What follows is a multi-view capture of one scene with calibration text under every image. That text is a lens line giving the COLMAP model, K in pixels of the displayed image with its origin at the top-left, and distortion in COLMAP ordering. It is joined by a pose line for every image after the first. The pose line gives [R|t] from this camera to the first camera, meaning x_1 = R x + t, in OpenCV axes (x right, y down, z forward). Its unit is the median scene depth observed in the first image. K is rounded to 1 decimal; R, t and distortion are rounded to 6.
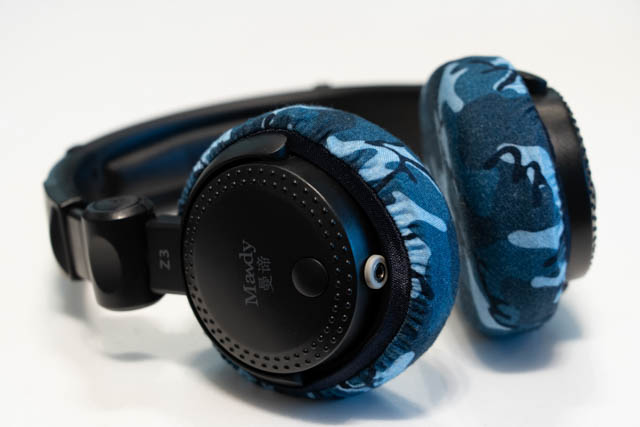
lens RADIAL K [[1843.2, 0, 320.0], [0, 1843.2, 213.5], [0, 0, 1]] dist [0.000045, 0.100238]
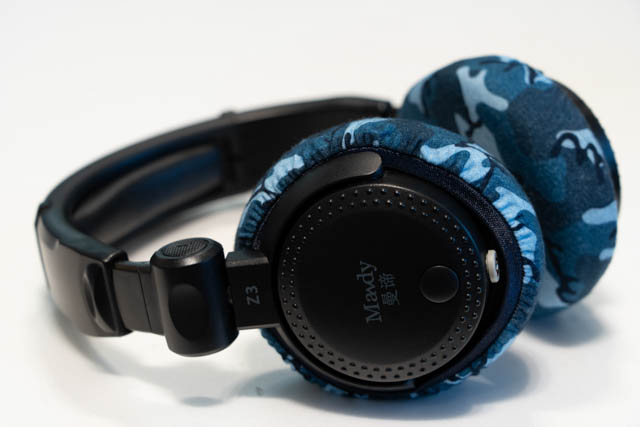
lens RADIAL K [[1843.2, 0, 320.0], [0, 1843.2, 213.5], [0, 0, 1]] dist [0.000045, 0.100238]
pose [[0.899496, -0.186576, 0.395090, -0.460140], [0.168676, 0.982427, 0.079916, -0.096771], [-0.403057, -0.005242, 0.915160, 0.081444]]
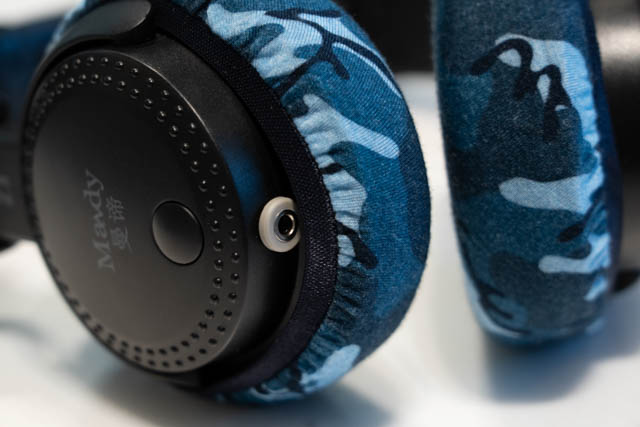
lens RADIAL K [[1843.2, 0, 320.0], [0, 1843.2, 213.5], [0, 0, 1]] dist [0.000045, 0.100238]
pose [[0.984989, 0.001056, -0.172614, 0.148577], [0.019125, 0.993157, 0.115209, -0.042814], [0.171555, -0.116781, 0.978229, 0.391449]]
